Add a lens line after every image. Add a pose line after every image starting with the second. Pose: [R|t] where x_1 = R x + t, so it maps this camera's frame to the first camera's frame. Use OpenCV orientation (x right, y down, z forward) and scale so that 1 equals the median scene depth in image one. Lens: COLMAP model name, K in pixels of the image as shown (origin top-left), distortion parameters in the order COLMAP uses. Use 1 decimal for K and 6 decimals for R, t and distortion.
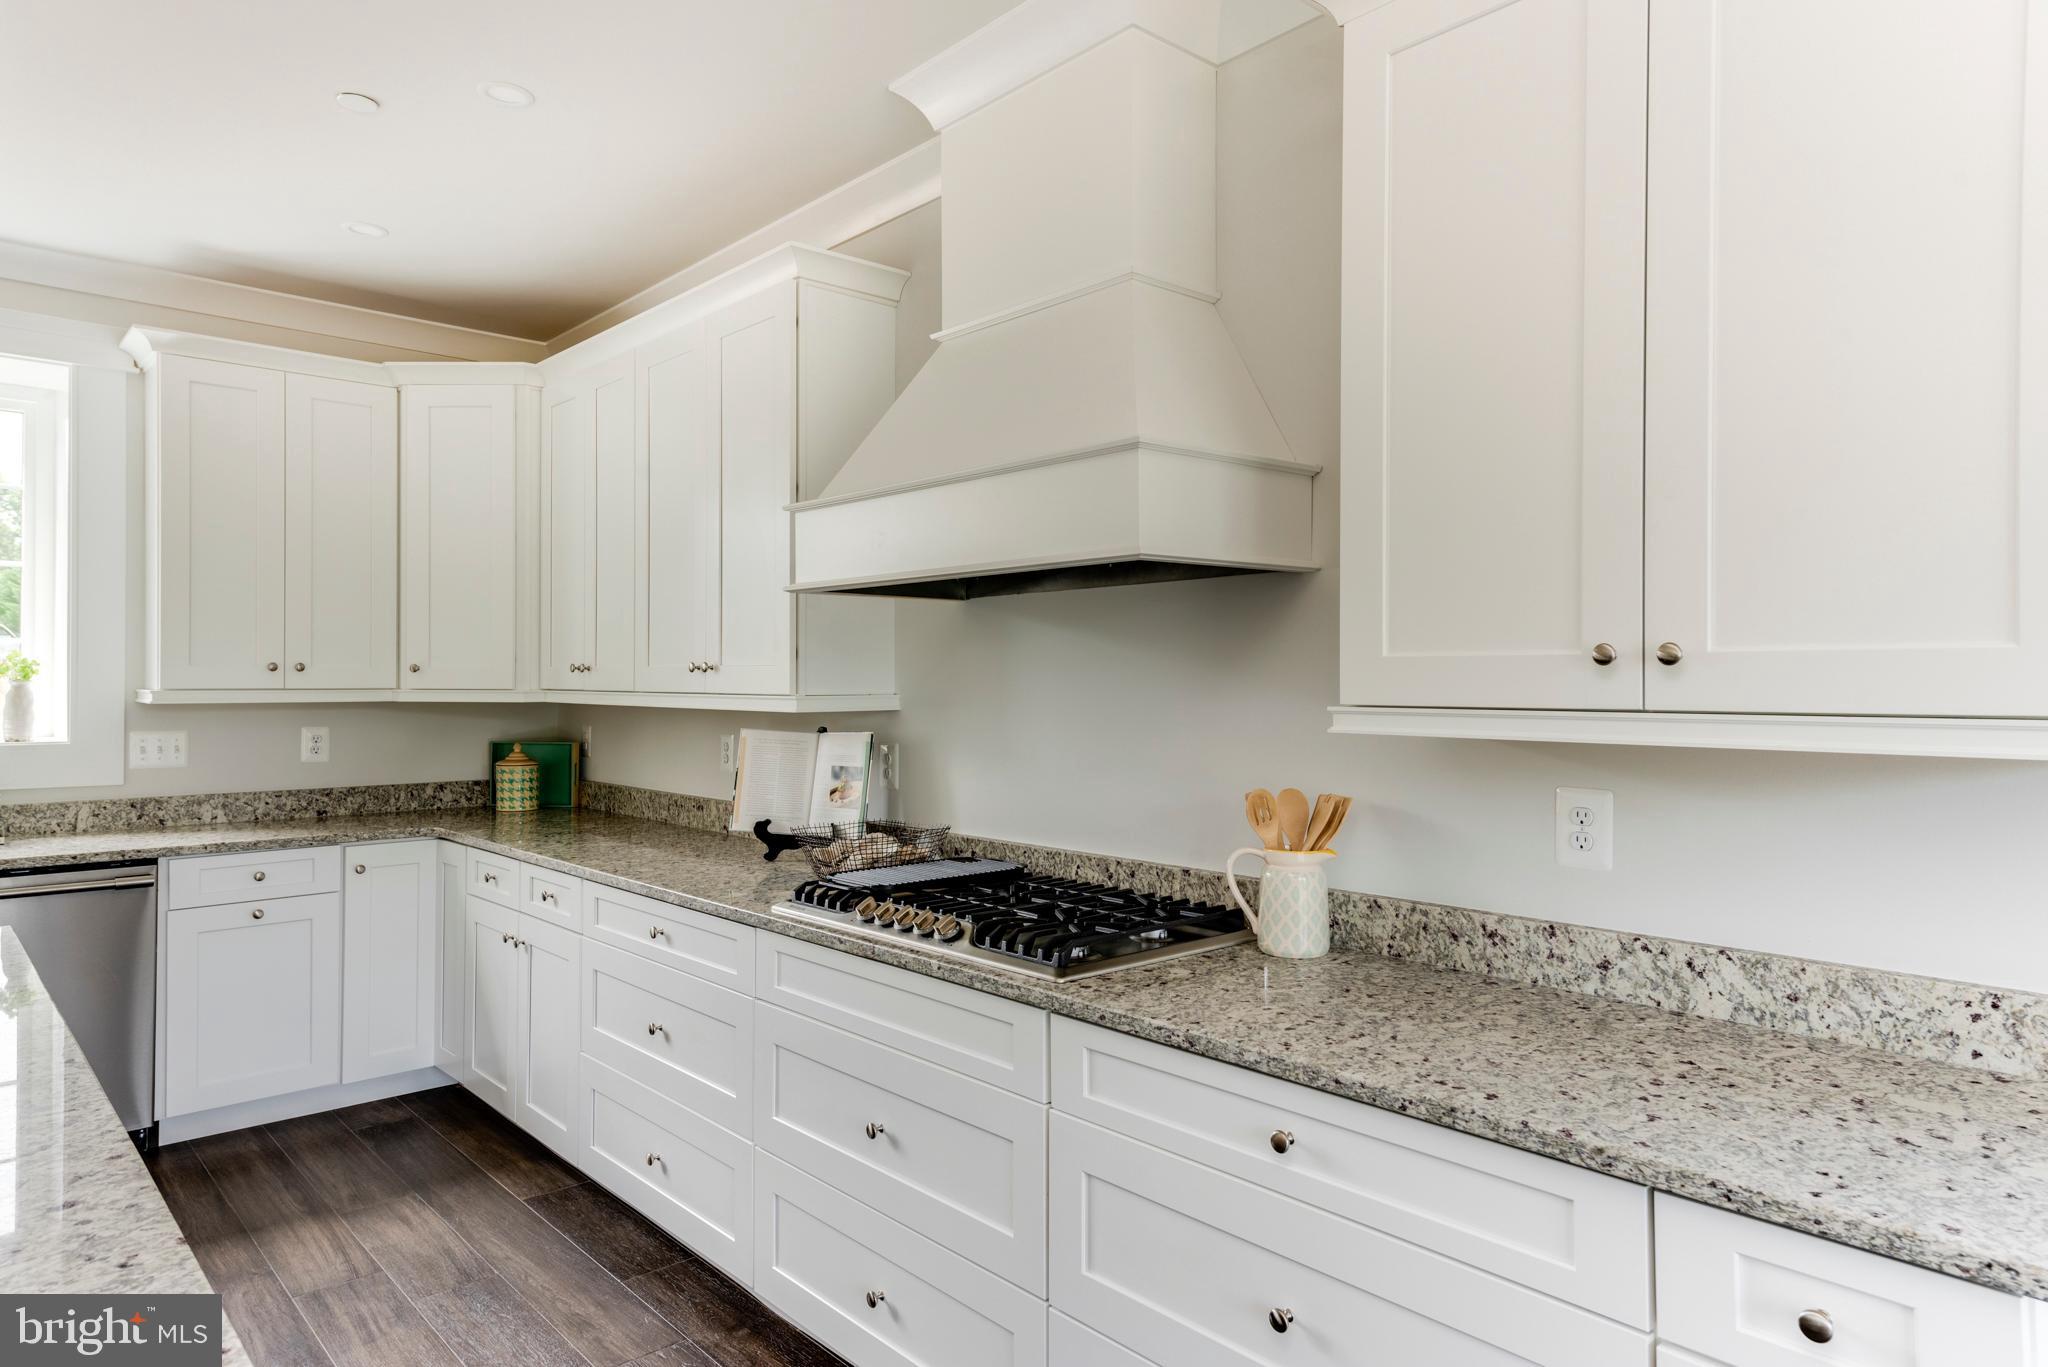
lens RADIAL K [[1203.0, 0, 1025.4], [0, 1203.0, 679.8], [0, 0, 1]] dist [-0.000775, -0.000452]
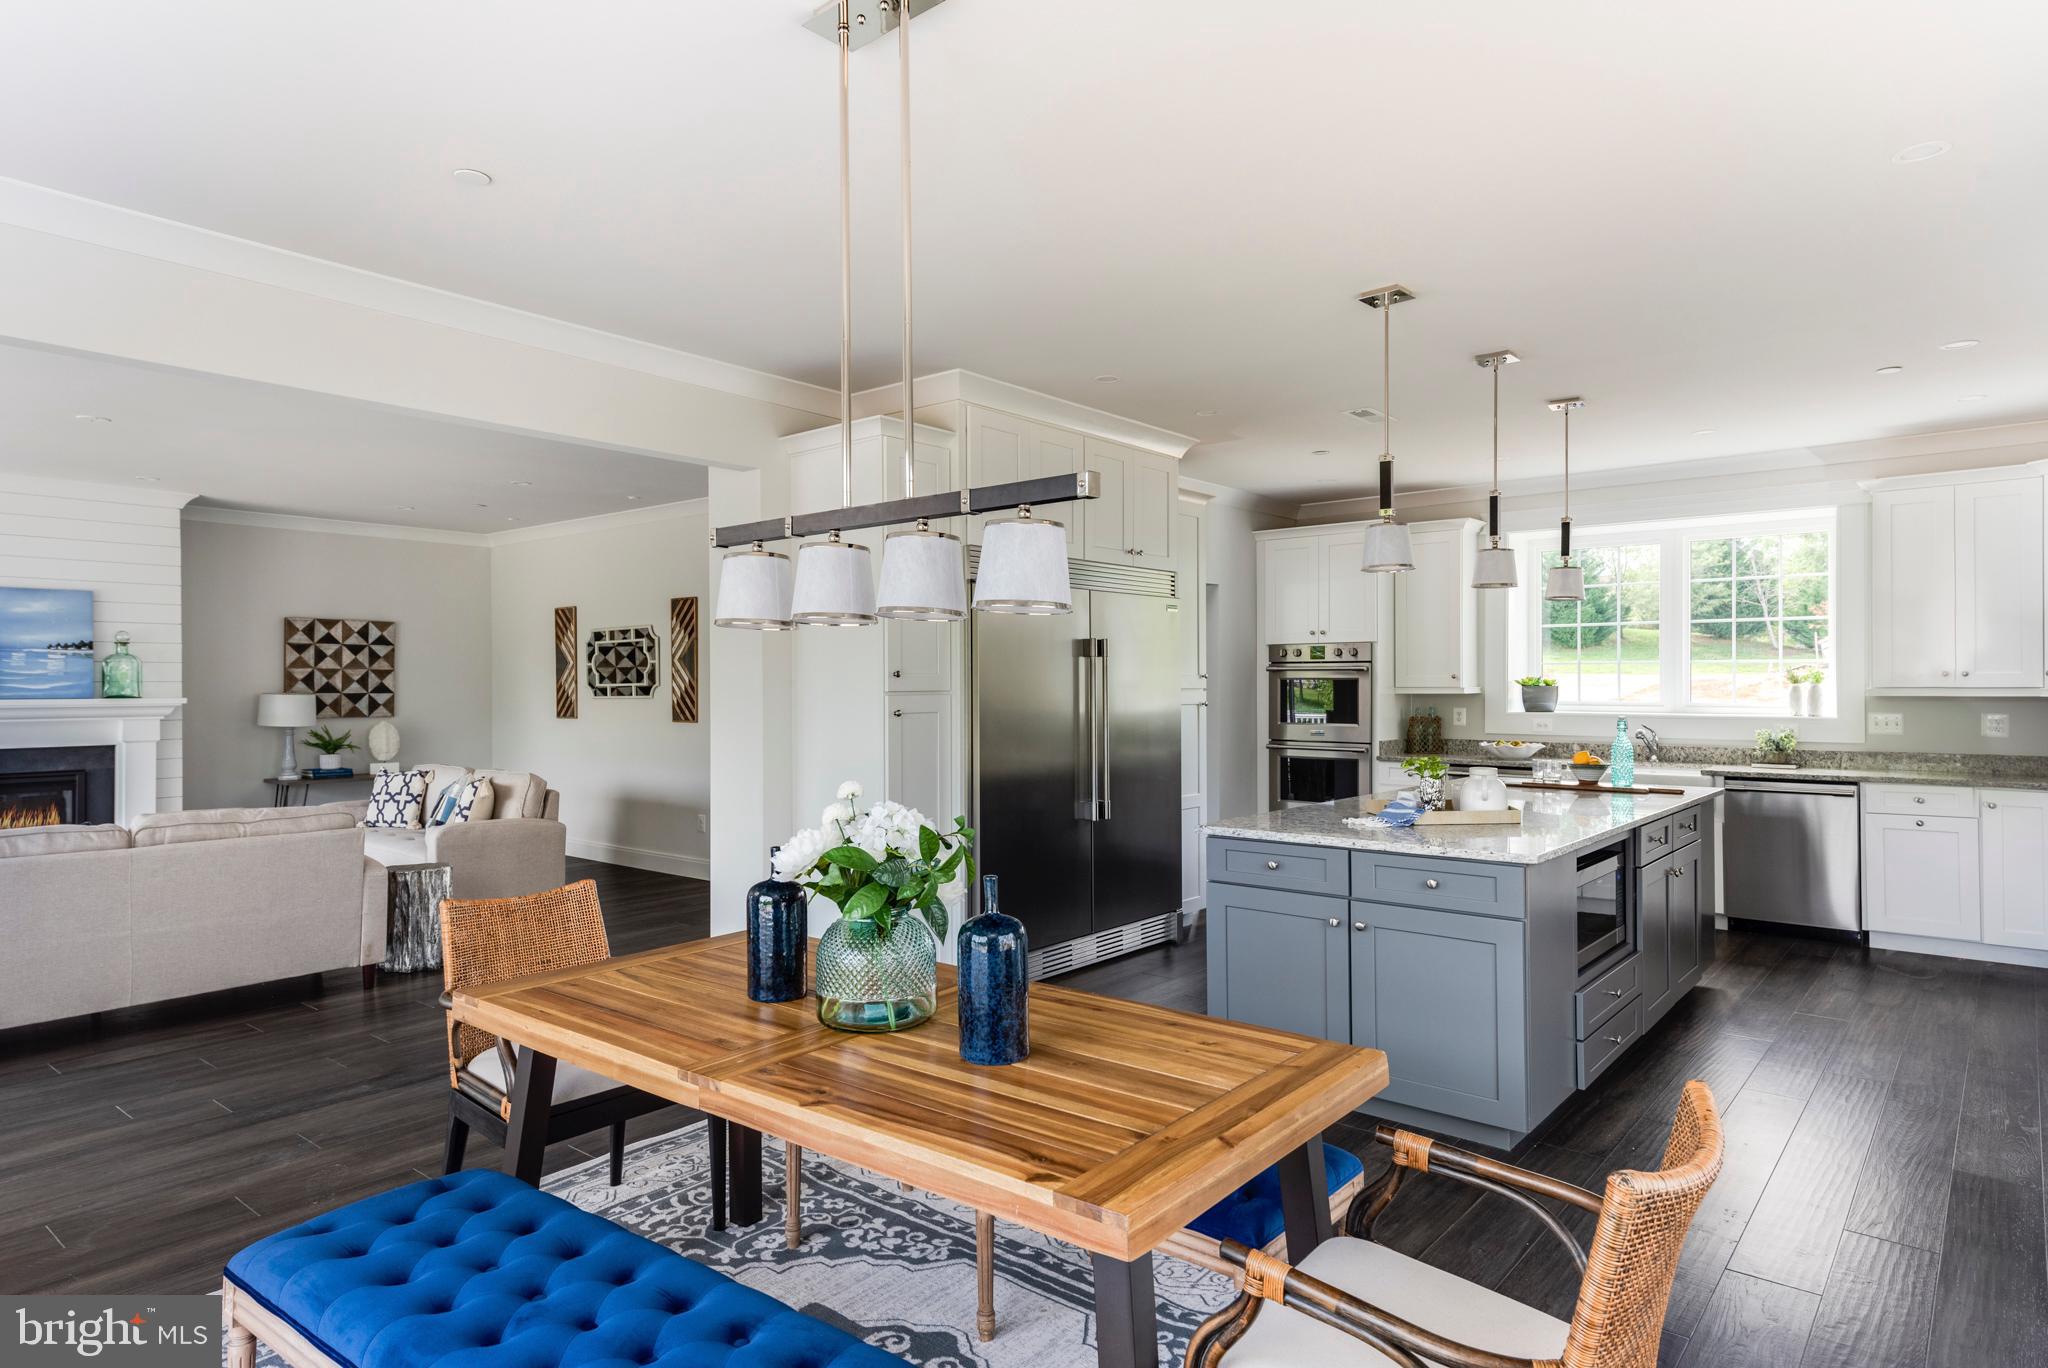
lens RADIAL K [[1203.0, 0, 1025.2], [0, 1203.0, 680.4], [0, 0, 1]] dist [-0.000775, -0.000452]
pose [[0.124754, -0.001348, -0.992187, 0.822629], [0.011168, 0.999938, 0.000046, -0.016810], [0.992125, -0.011087, 0.124761, -0.418424]]
